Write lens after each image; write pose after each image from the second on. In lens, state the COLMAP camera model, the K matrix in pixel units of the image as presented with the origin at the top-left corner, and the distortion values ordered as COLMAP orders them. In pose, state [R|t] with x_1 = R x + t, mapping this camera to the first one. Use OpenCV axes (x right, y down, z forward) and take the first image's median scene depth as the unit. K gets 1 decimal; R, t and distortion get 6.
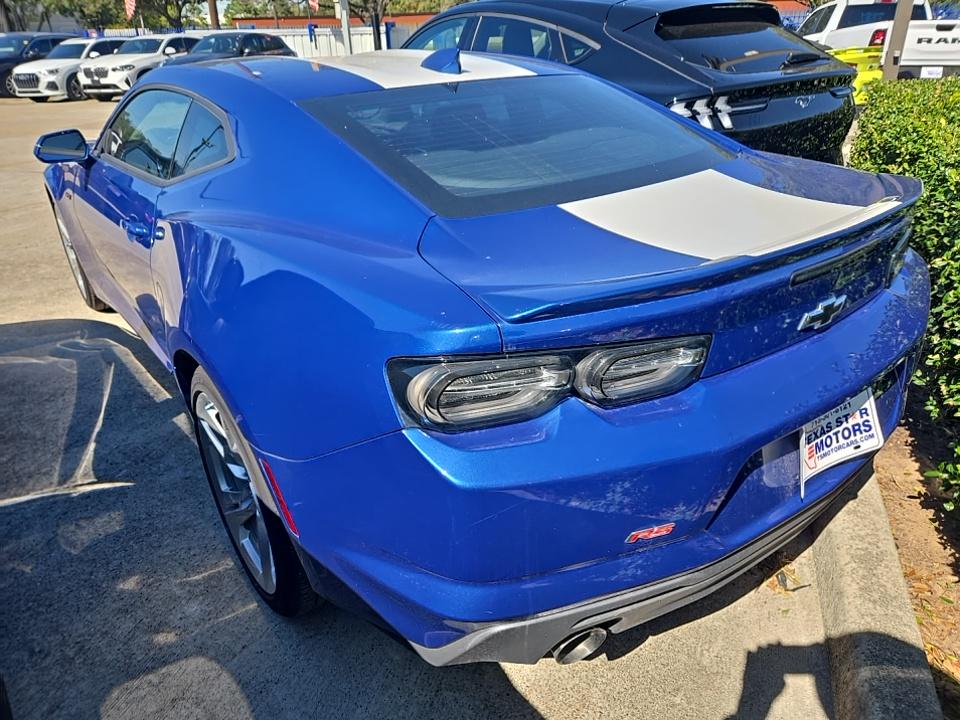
lens RADIAL K [[655.7, 0, 473.4], [0, 655.7, 356.2], [0, 0, 1]] dist [0.073062, -0.066439]
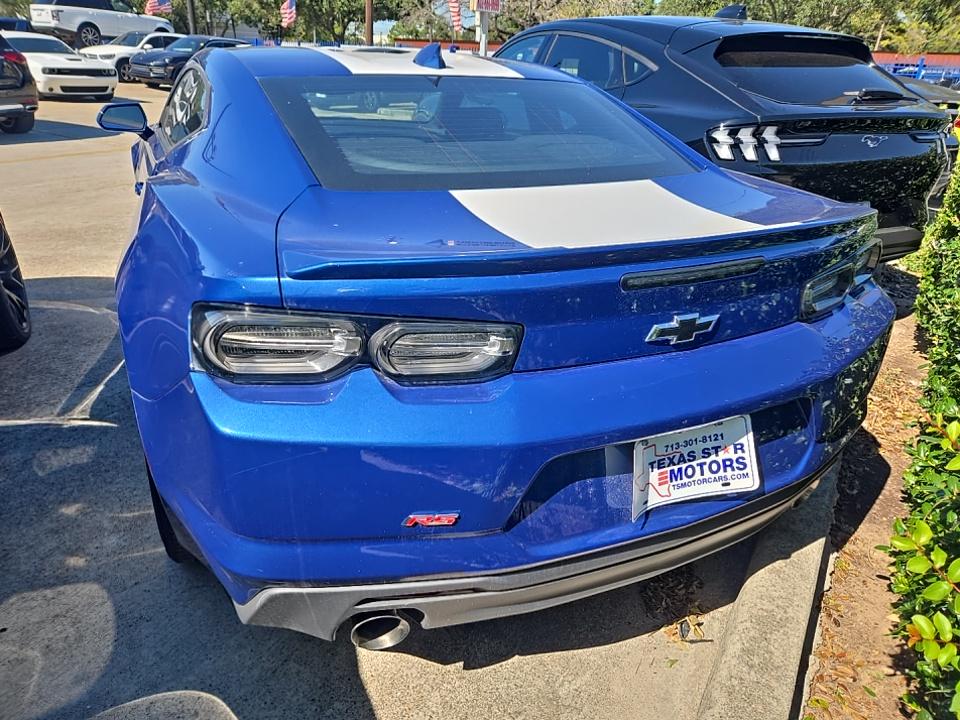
lens RADIAL K [[655.7, 0, 473.4], [0, 655.7, 356.2], [0, 0, 1]] dist [0.073062, -0.066439]
pose [[0.975775, 0.141716, -0.166675, 0.280337], [-0.147683, 0.988746, -0.023907, 0.027316], [0.161411, 0.047943, 0.985722, 0.030203]]
